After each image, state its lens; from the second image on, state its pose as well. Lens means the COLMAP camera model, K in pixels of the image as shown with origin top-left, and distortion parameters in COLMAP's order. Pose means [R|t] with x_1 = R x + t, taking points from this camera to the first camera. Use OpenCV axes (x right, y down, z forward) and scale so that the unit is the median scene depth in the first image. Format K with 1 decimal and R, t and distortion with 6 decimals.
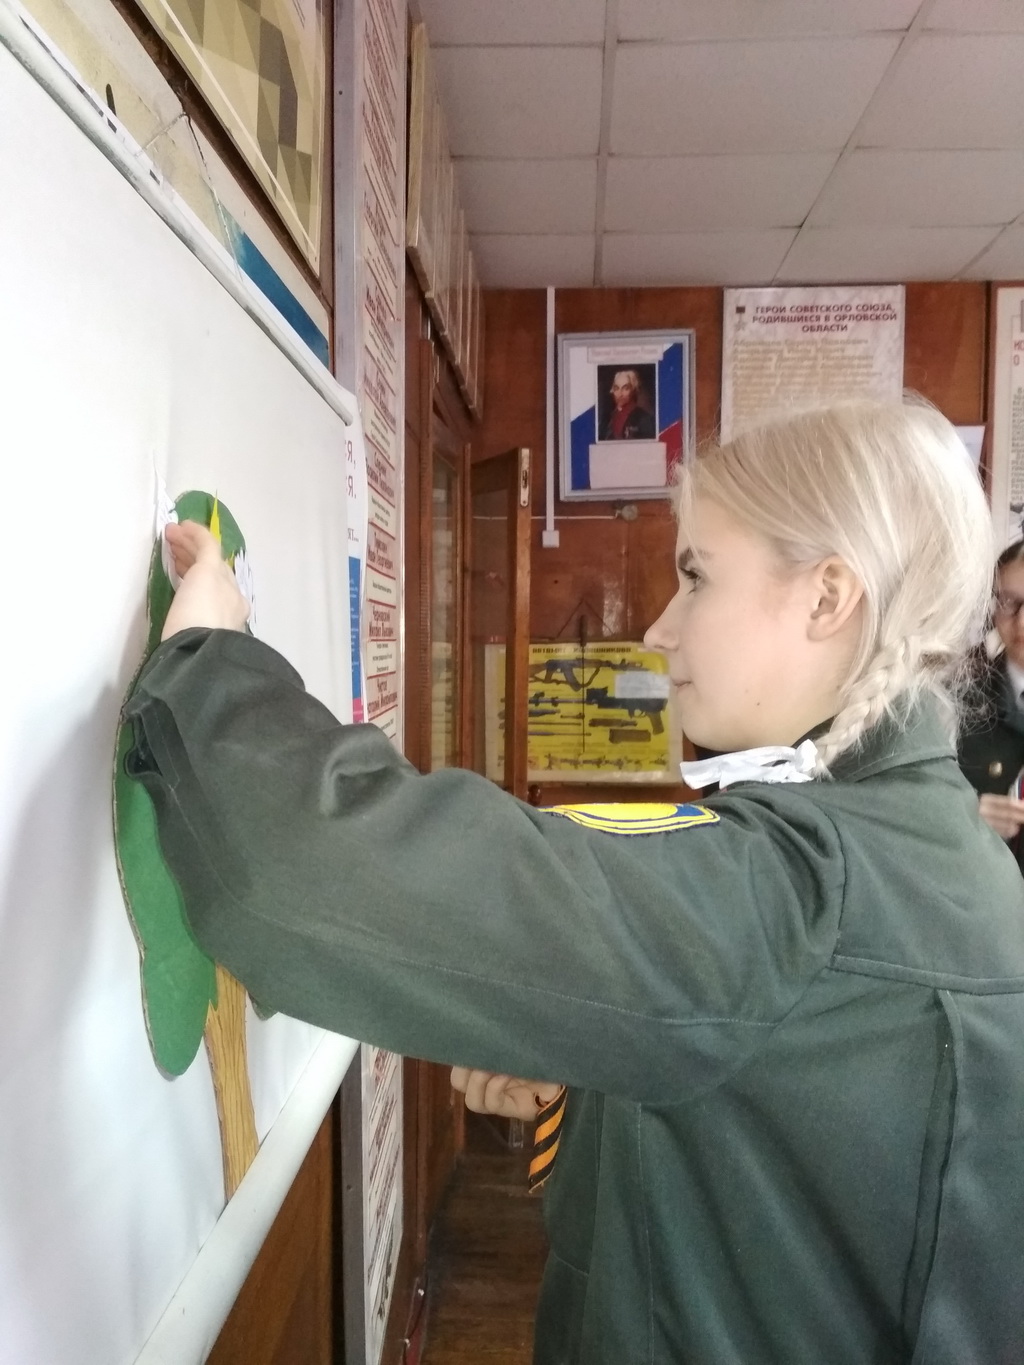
lens RADIAL K [[1224.1, 0, 506.2], [0, 1224.1, 683.1], [0, 0, 1]] dist [0.099716, -0.232655]
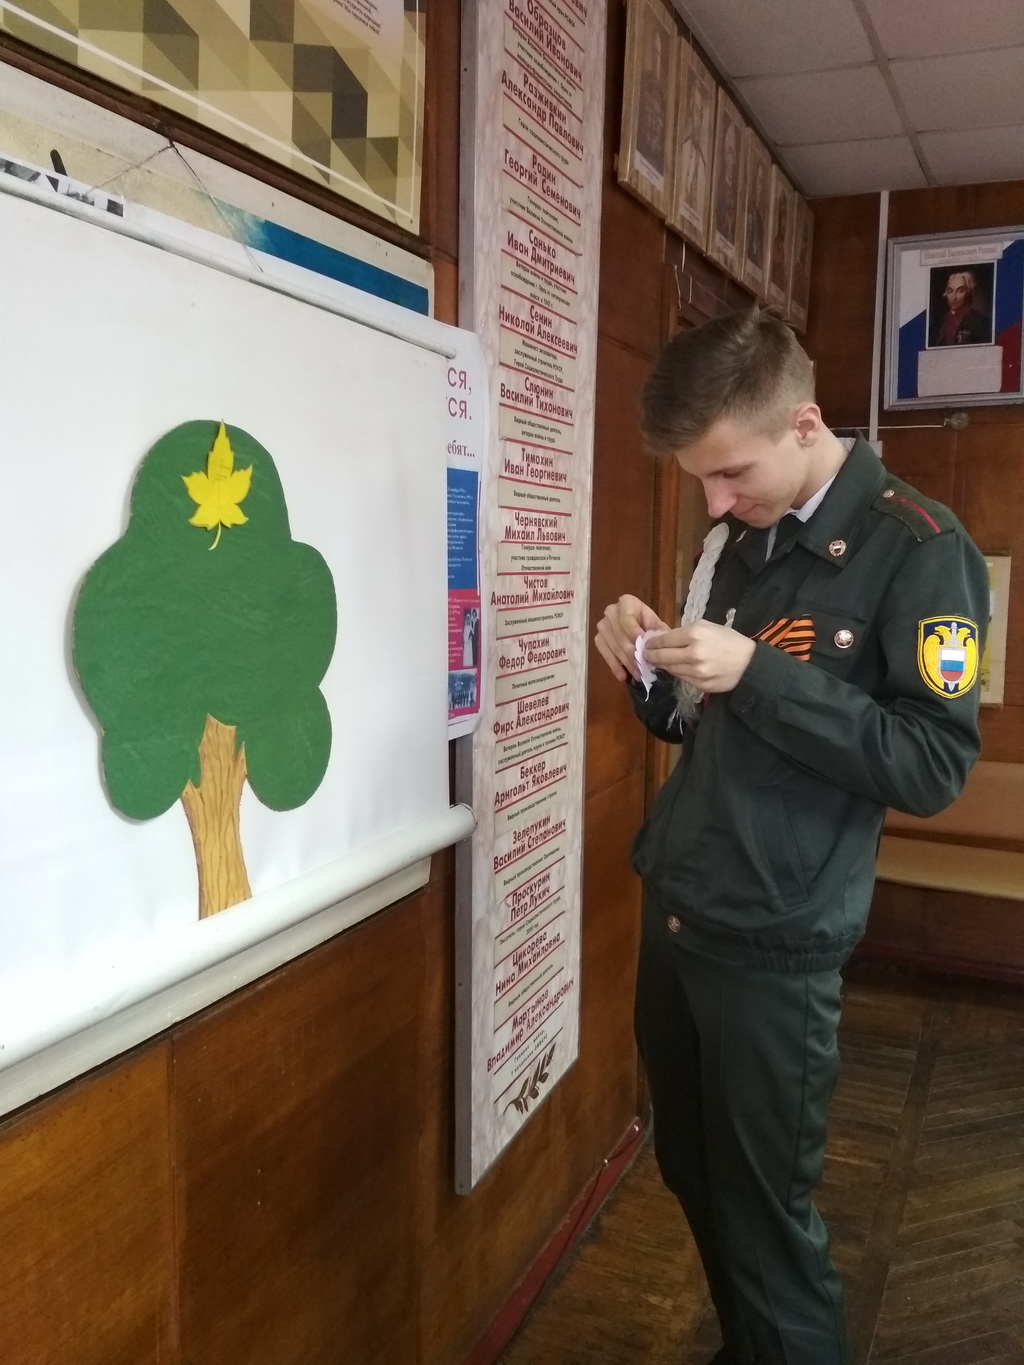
lens RADIAL K [[1224.1, 0, 506.2], [0, 1224.1, 683.1], [0, 0, 1]] dist [0.099716, -0.232655]
pose [[0.930300, 0.052222, -0.363063, 0.134863], [-0.028471, 0.997108, 0.070469, 0.007349], [0.365693, -0.055220, 0.929096, -0.040723]]
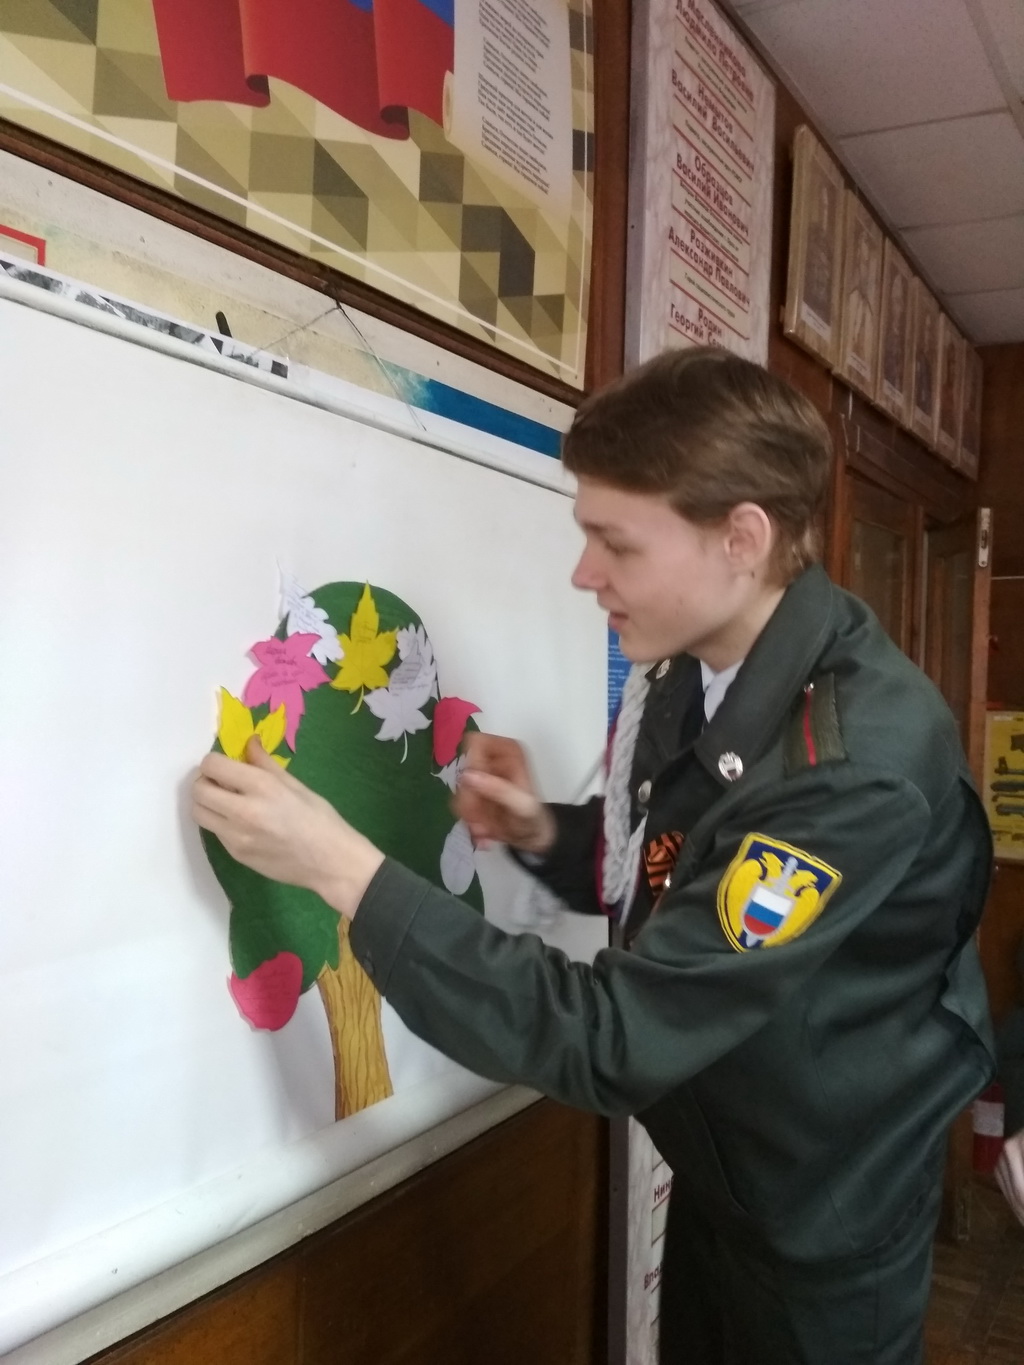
lens RADIAL K [[1232.9, 0, 512.0], [0, 1232.9, 682.5], [0, 0, 1]] dist [0.084526, -0.203311]
pose [[0.882516, 0.016888, -0.469979, 0.120704], [-0.041033, 0.998309, -0.041178, 0.000650], [0.468489, 0.055624, 0.881716, -0.020981]]
